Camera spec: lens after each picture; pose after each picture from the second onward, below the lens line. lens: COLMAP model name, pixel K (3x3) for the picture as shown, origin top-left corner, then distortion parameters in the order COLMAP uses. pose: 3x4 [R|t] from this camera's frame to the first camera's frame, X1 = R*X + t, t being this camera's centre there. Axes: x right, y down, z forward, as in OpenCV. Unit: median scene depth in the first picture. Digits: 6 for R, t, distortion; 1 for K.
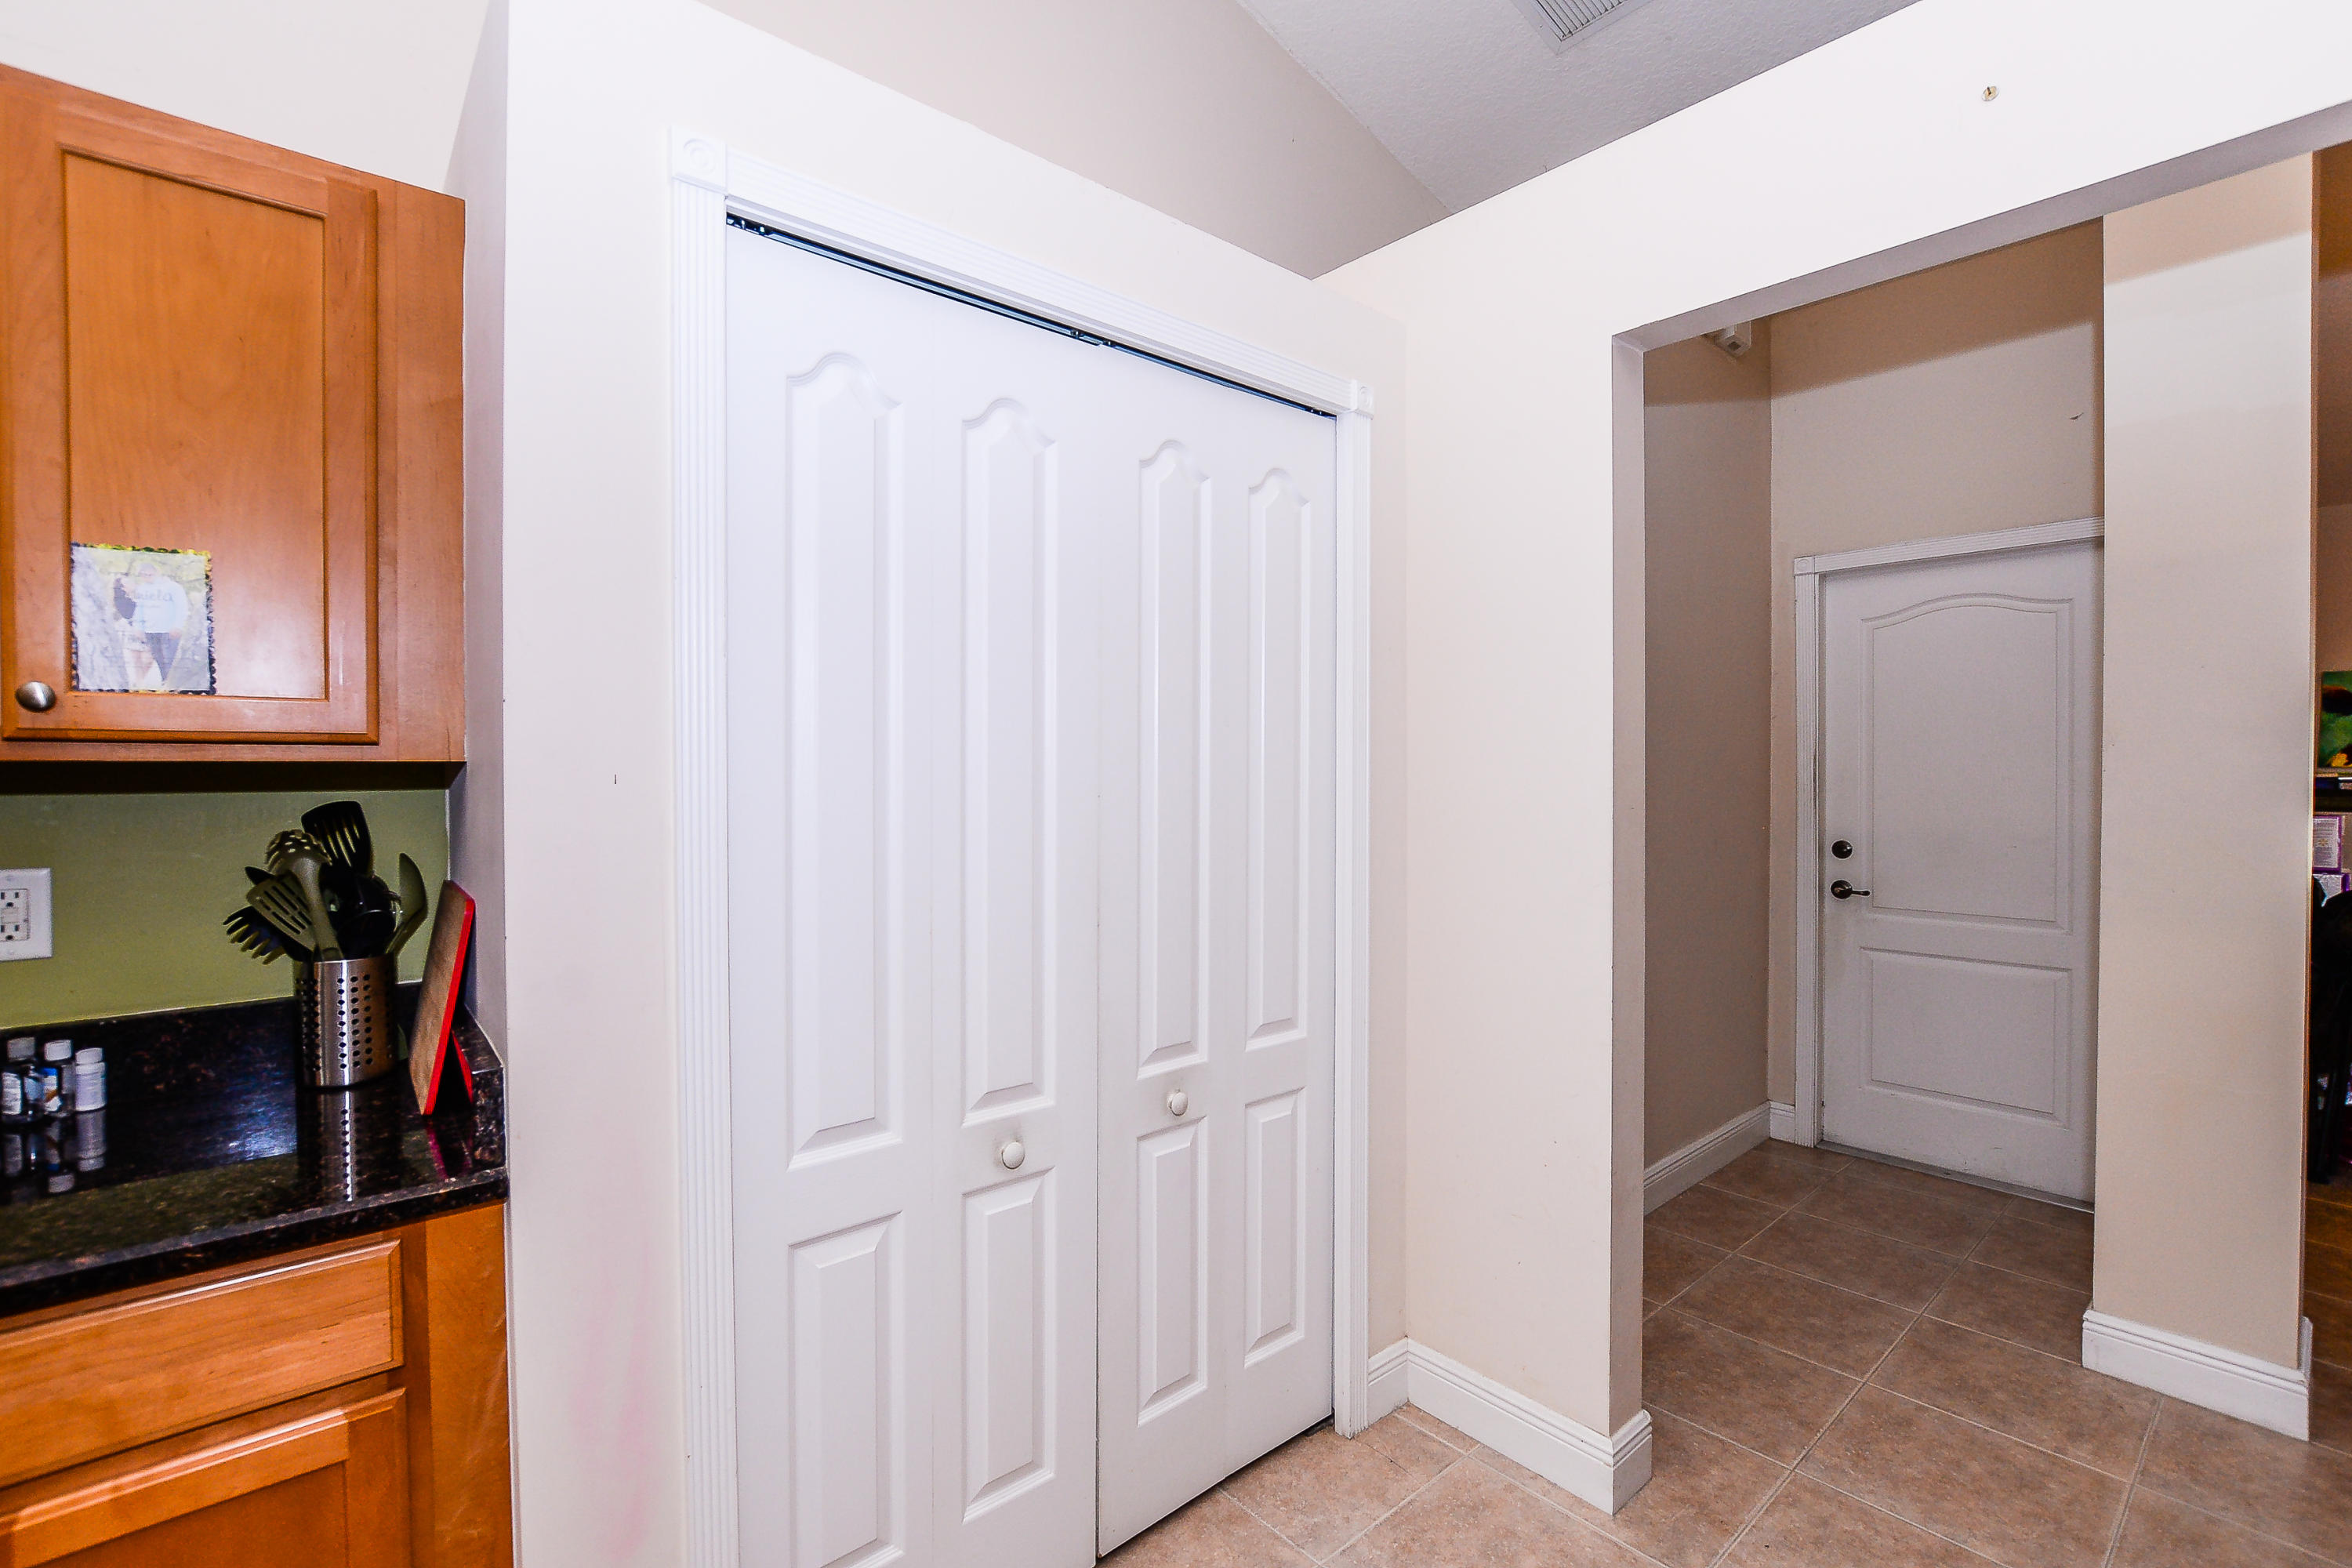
lens RADIAL K [[1045.8, 0, 1174.7], [0, 1045.8, 770.0], [0, 0, 1]] dist [-0.021666, -0.000268]
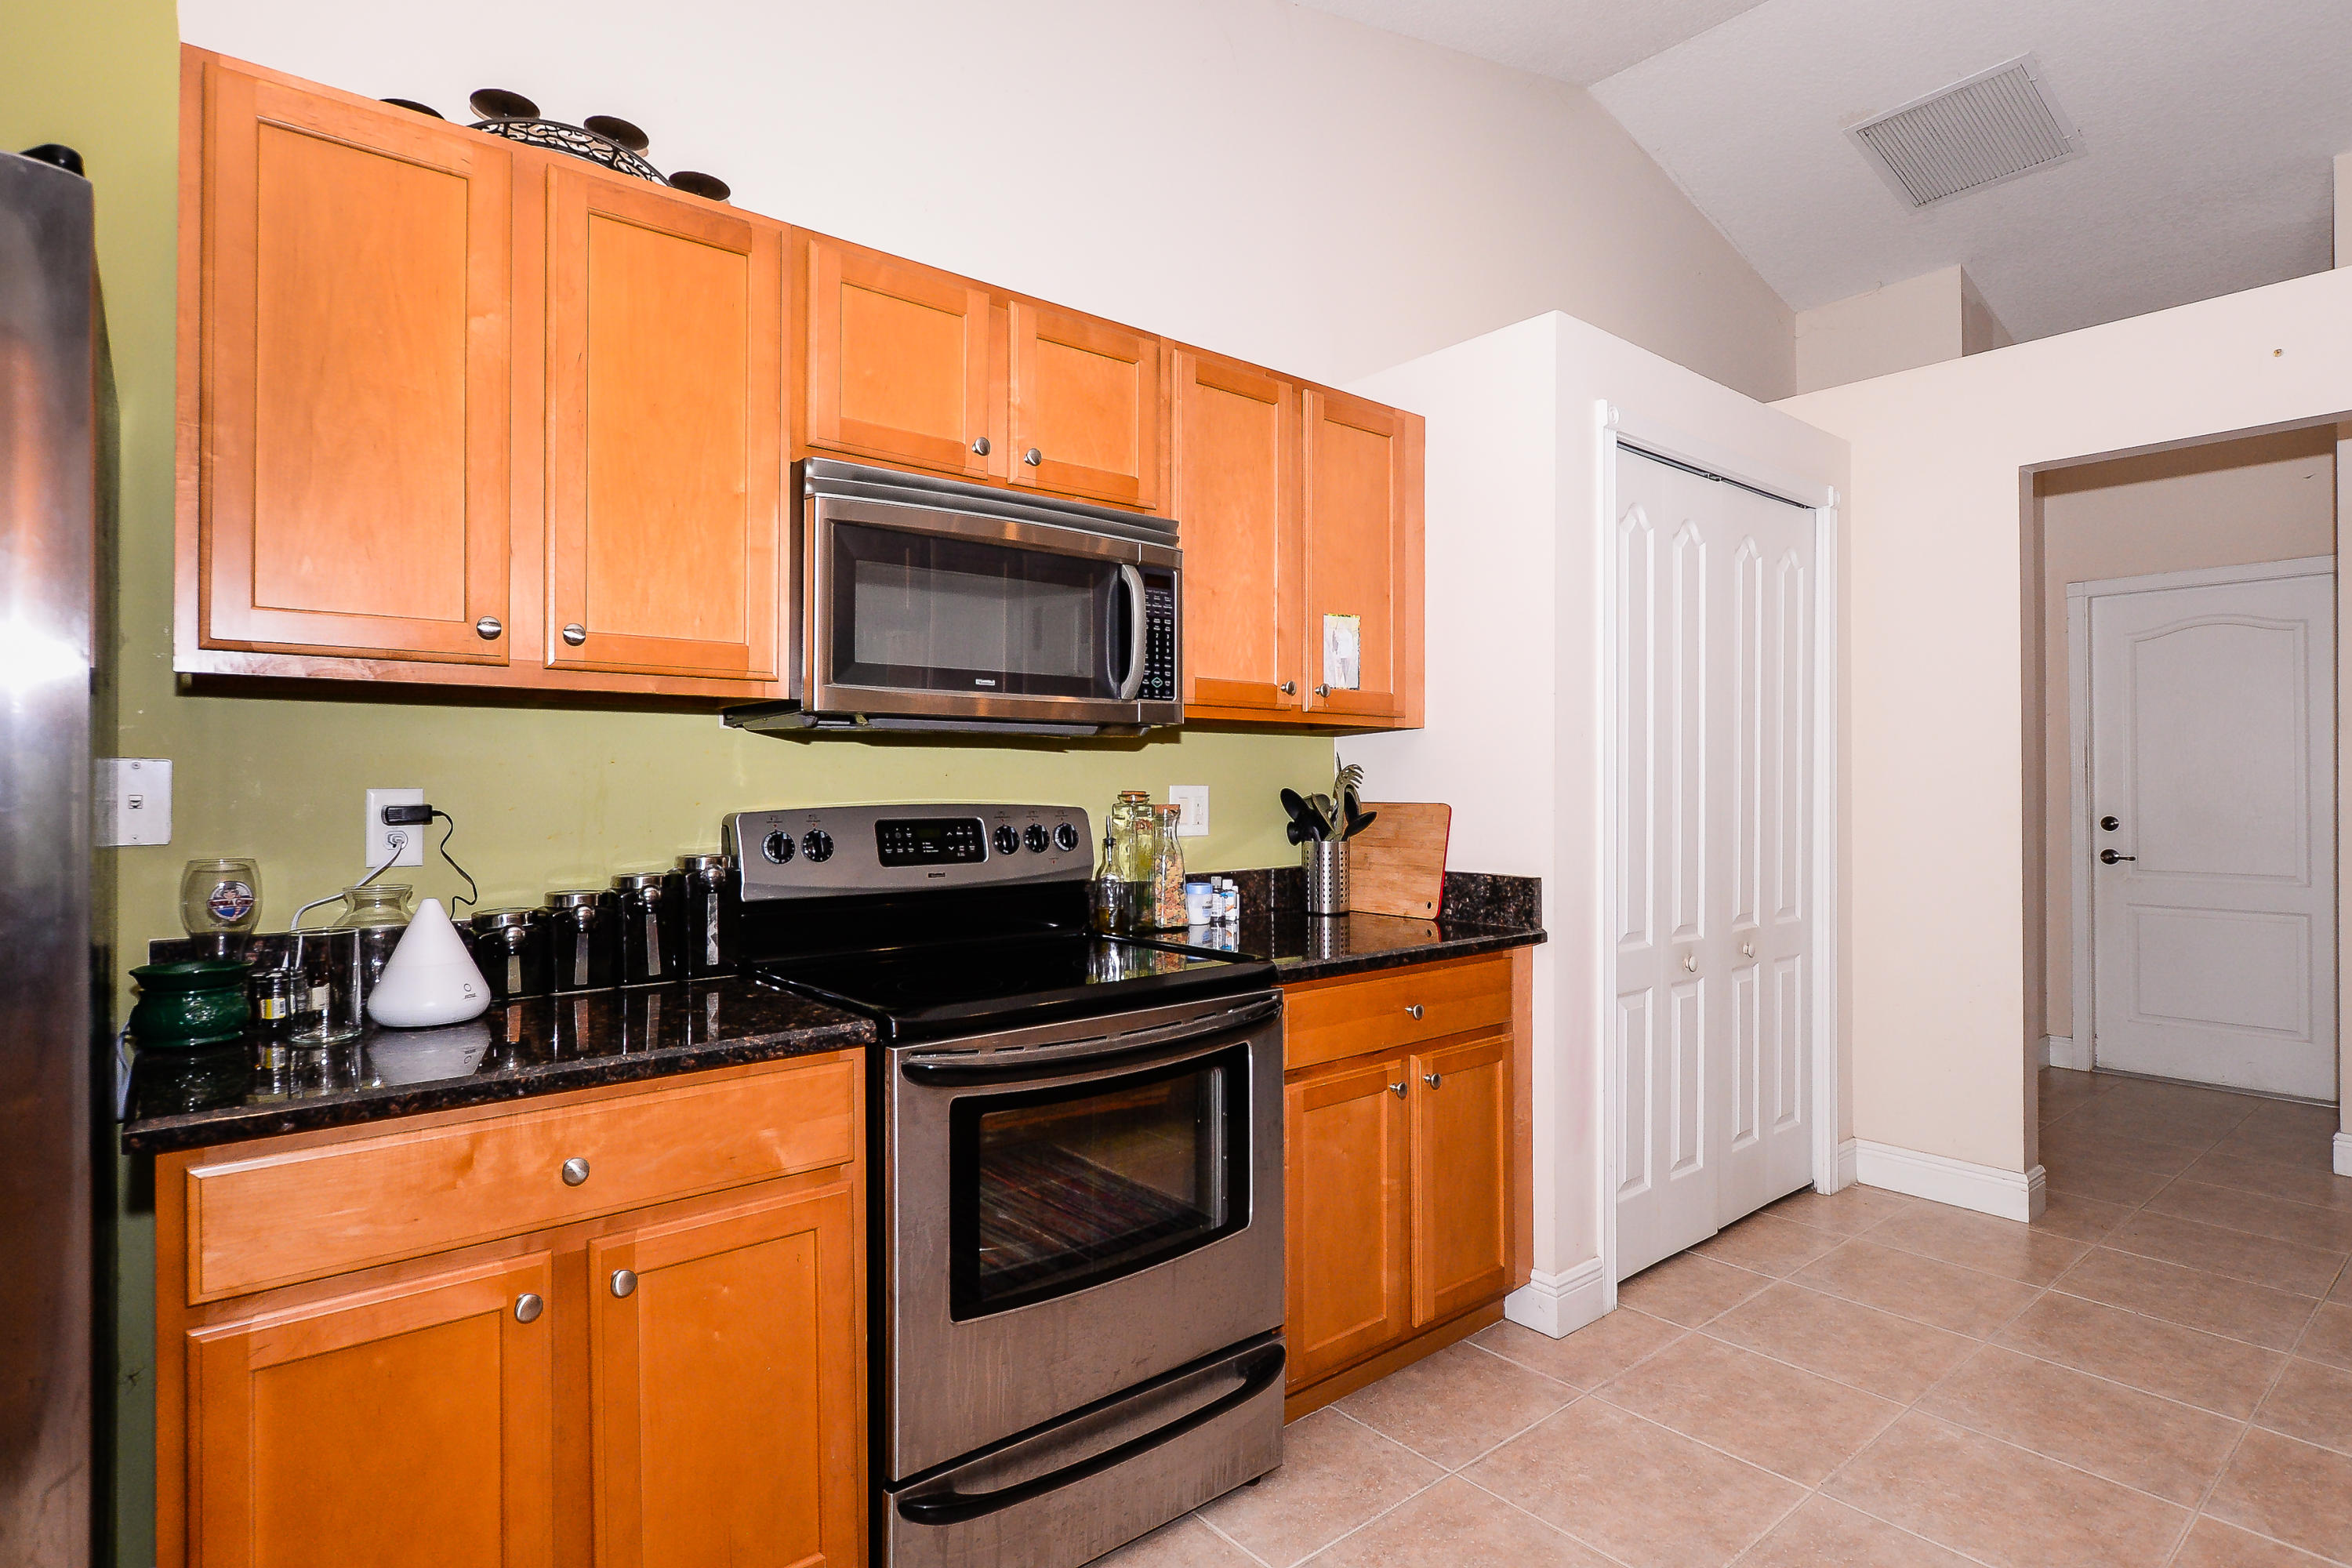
lens RADIAL K [[1220.2, 0, 1180.9], [0, 1220.2, 764.5], [0, 0, 1]] dist [-0.002340, -0.001096]
pose [[0.999894, 0.001418, -0.014477, -0.747650], [-0.001712, 0.999792, -0.020324, 0.068468], [0.014445, 0.020347, 0.999689, -0.782028]]
